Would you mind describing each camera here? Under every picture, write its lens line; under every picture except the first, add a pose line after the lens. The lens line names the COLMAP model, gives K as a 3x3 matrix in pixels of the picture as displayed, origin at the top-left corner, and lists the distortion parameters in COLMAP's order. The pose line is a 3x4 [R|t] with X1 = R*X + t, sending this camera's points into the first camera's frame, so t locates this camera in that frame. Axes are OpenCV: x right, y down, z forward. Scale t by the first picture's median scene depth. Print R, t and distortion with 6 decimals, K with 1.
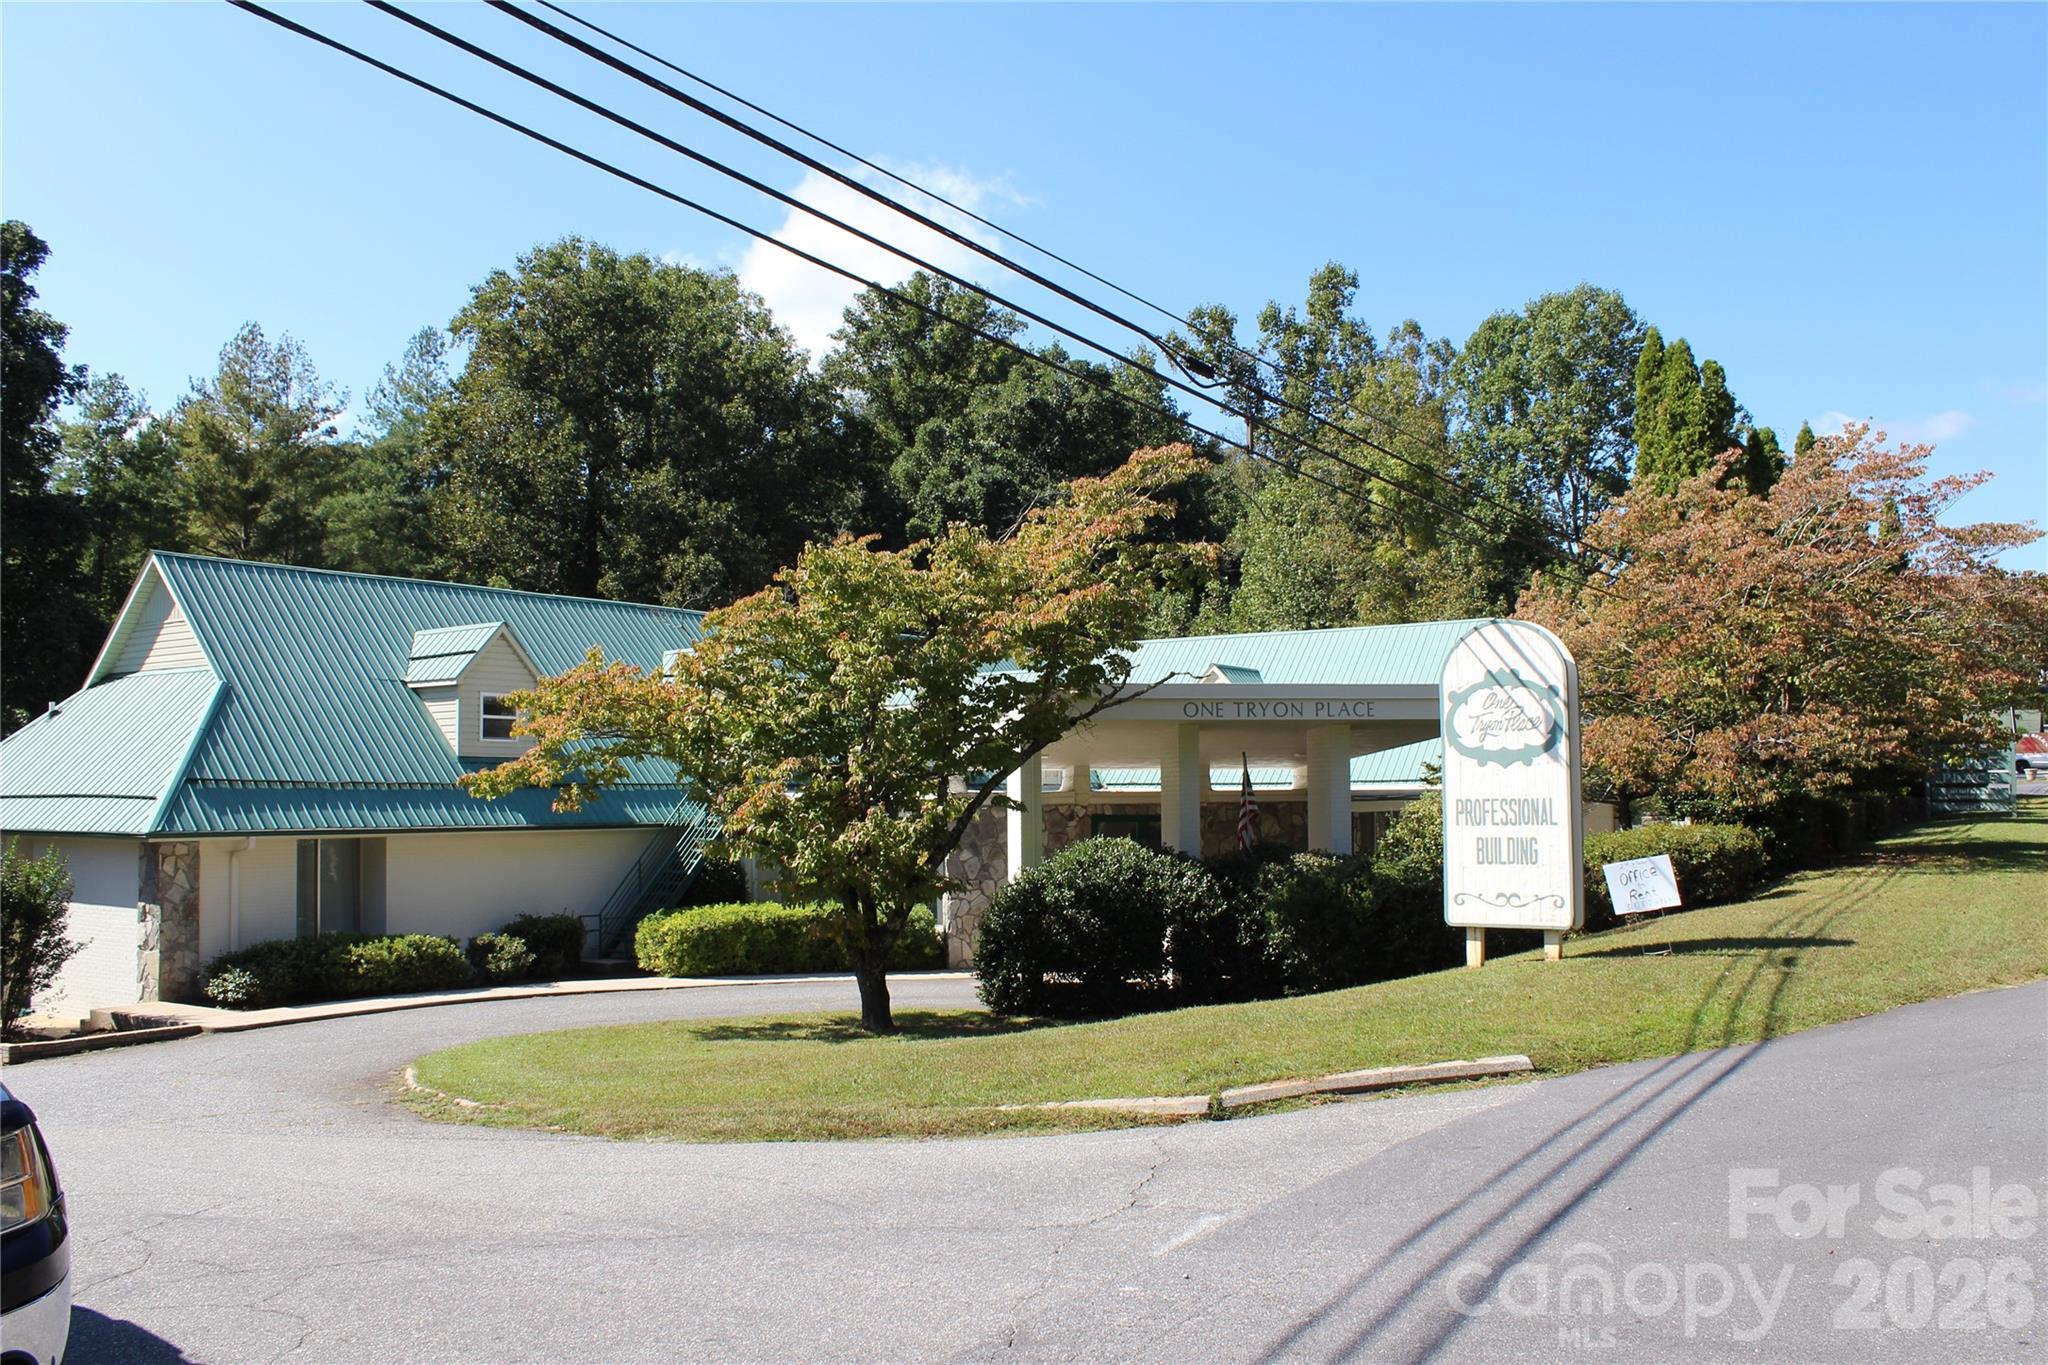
lens RADIAL K [[1689.6, 0, 1024.0], [0, 1689.6, 682.5], [0, 0, 1]] dist [-0.162766, 0.128698]
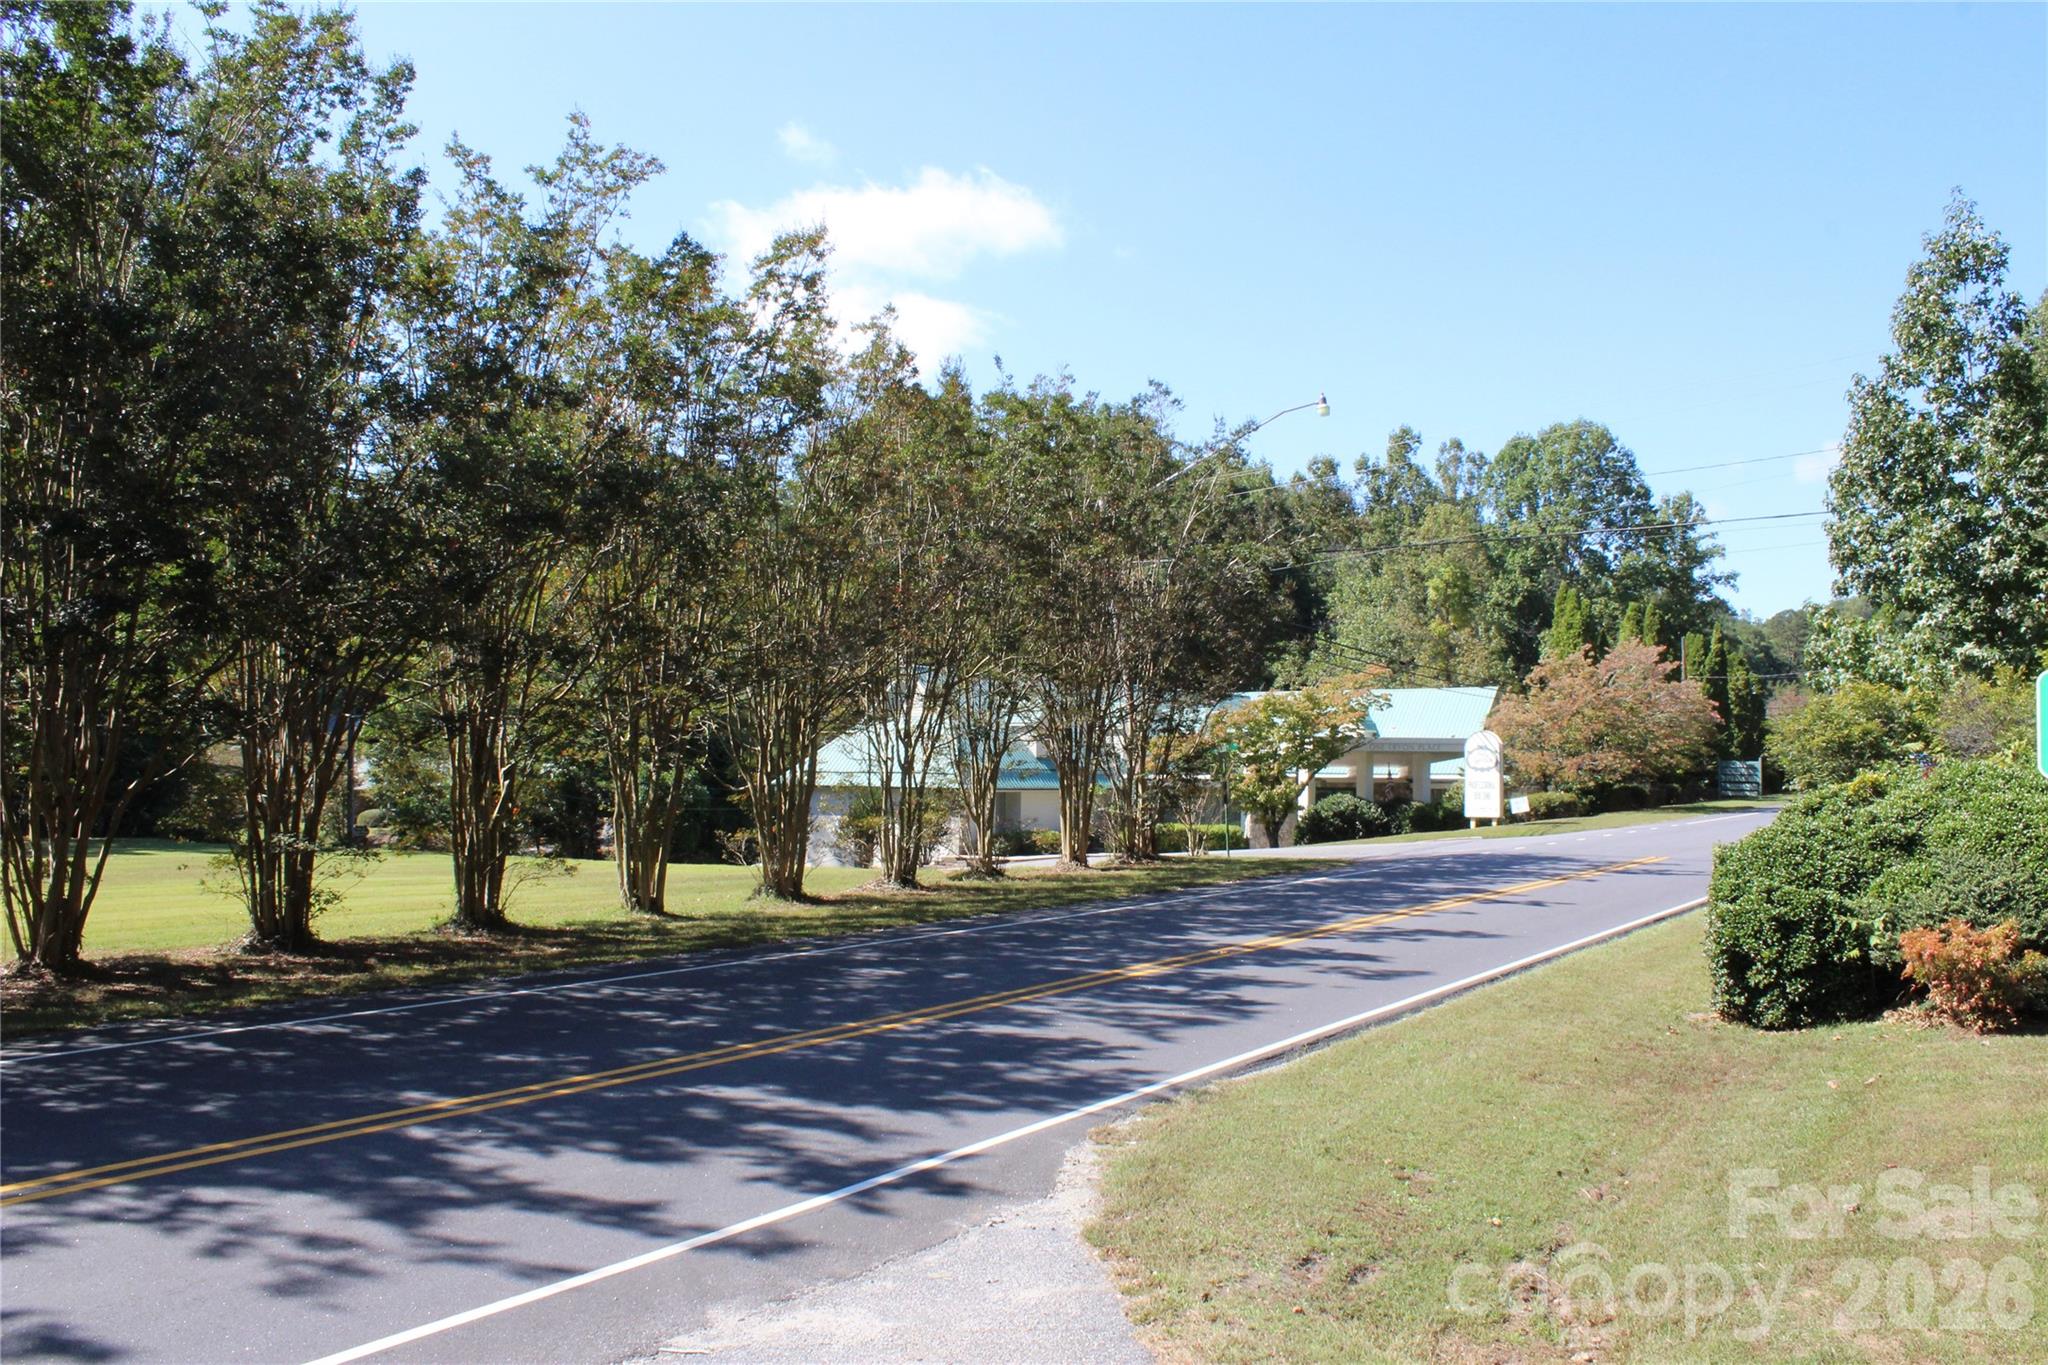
lens RADIAL K [[1701.5, 0, 1005.3], [0, 1701.5, 694.6], [0, 0, 1]] dist [-0.189198, 0.096837]
pose [[0.999412, 0.019177, -0.028431, -0.139024], [-0.018683, 0.999671, 0.017560, -0.035005], [0.028758, -0.017018, 0.999442, -0.573171]]
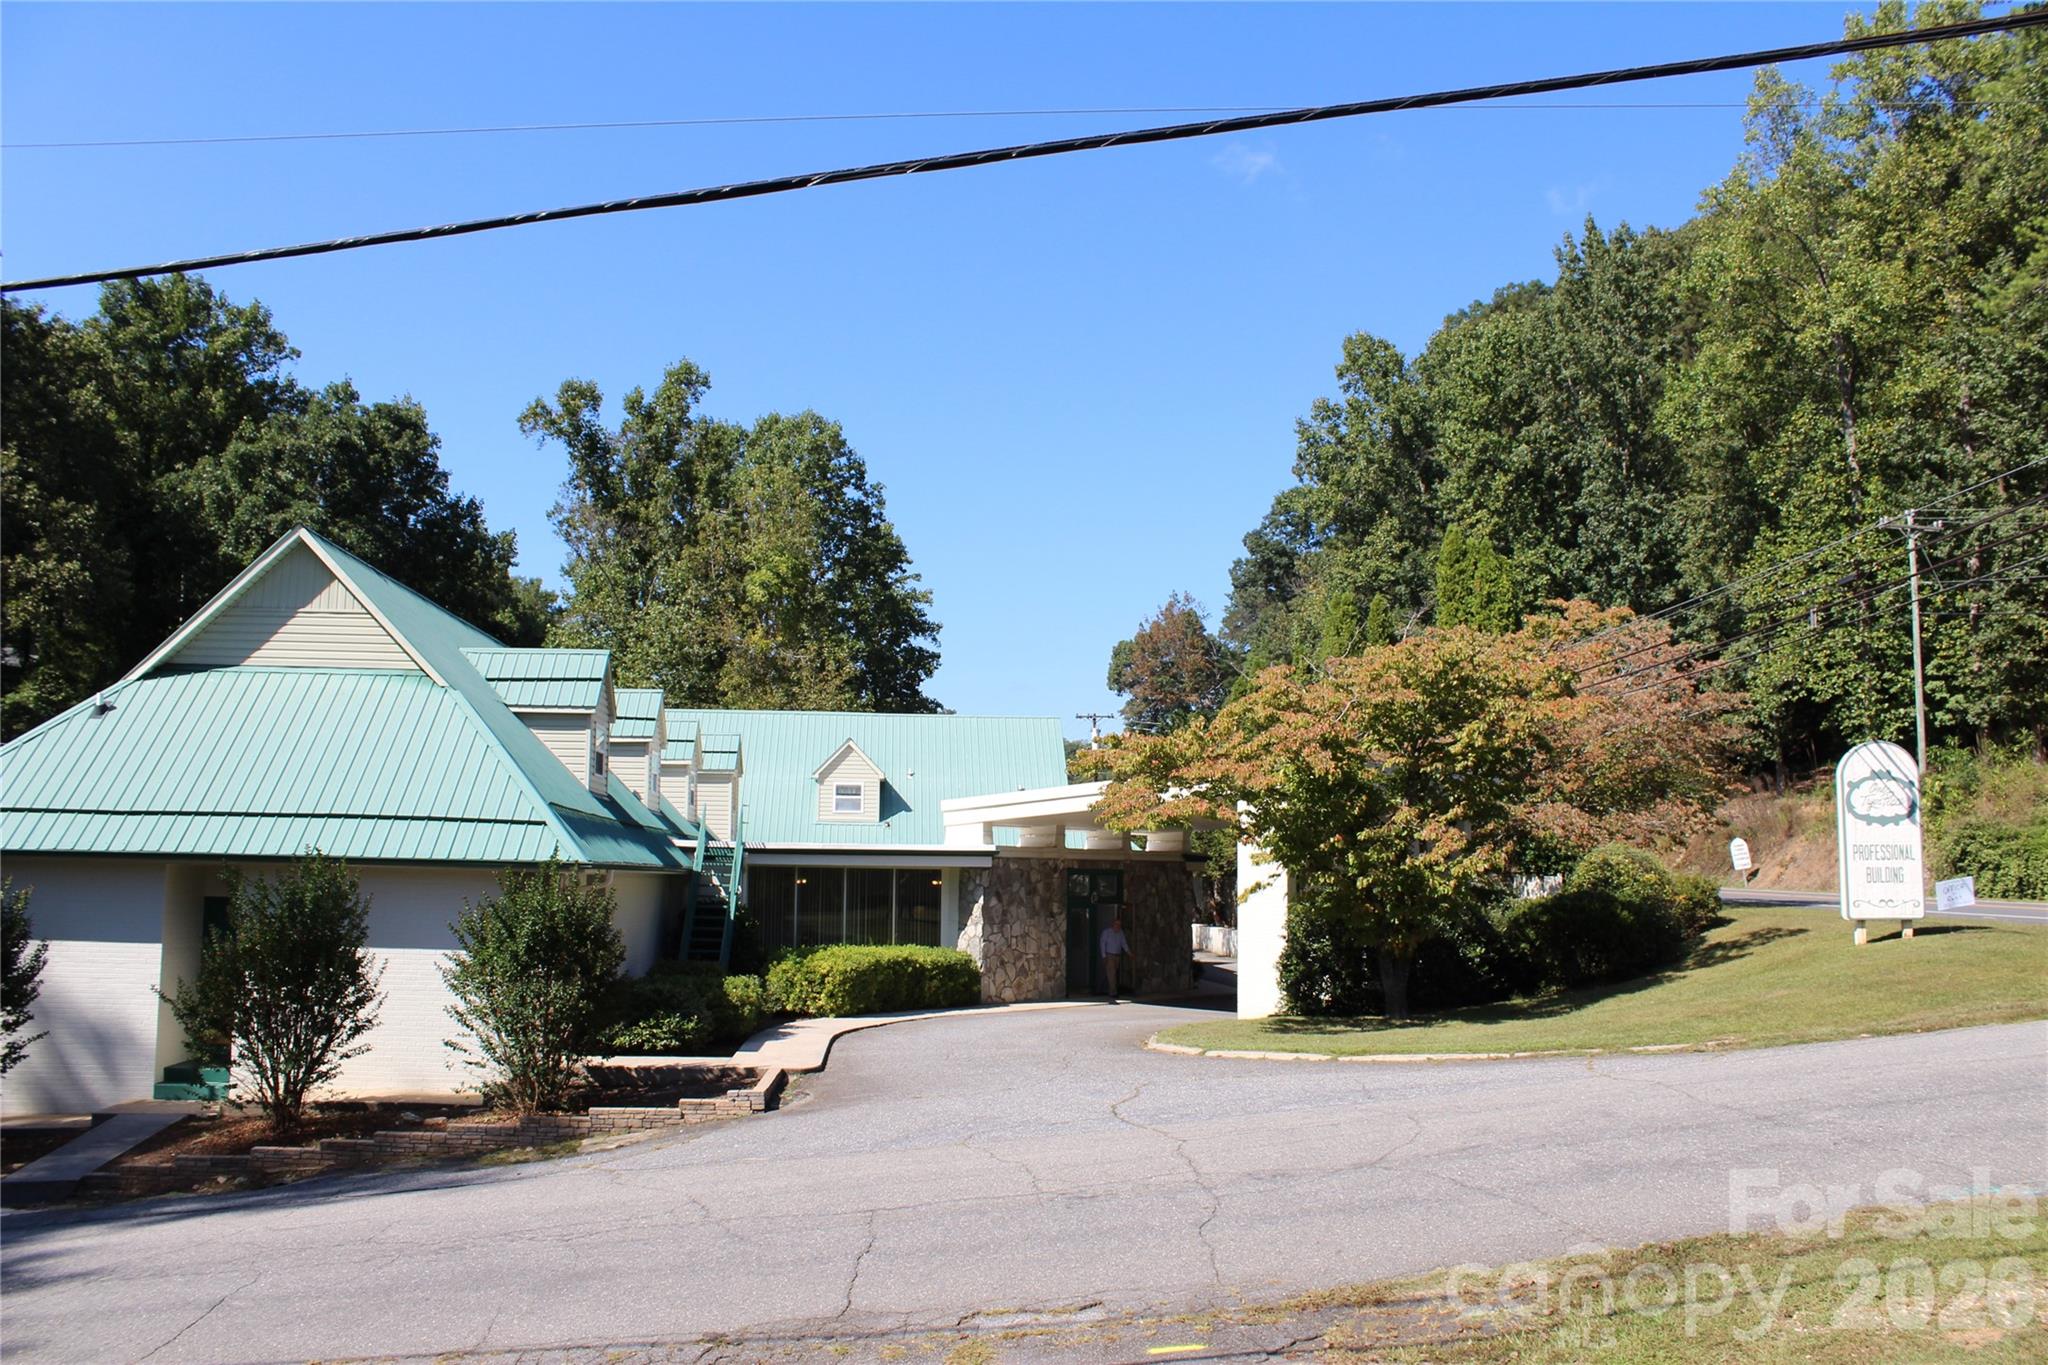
lens RADIAL K [[1689.6, 0, 1024.0], [0, 1689.6, 682.5], [0, 0, 1]] dist [-0.162766, 0.128698]
pose [[0.780059, 0.089614, 0.619255, -0.317461], [-0.057657, 0.995775, -0.071473, 0.016106], [-0.623044, 0.020049, 0.781930, 0.050396]]
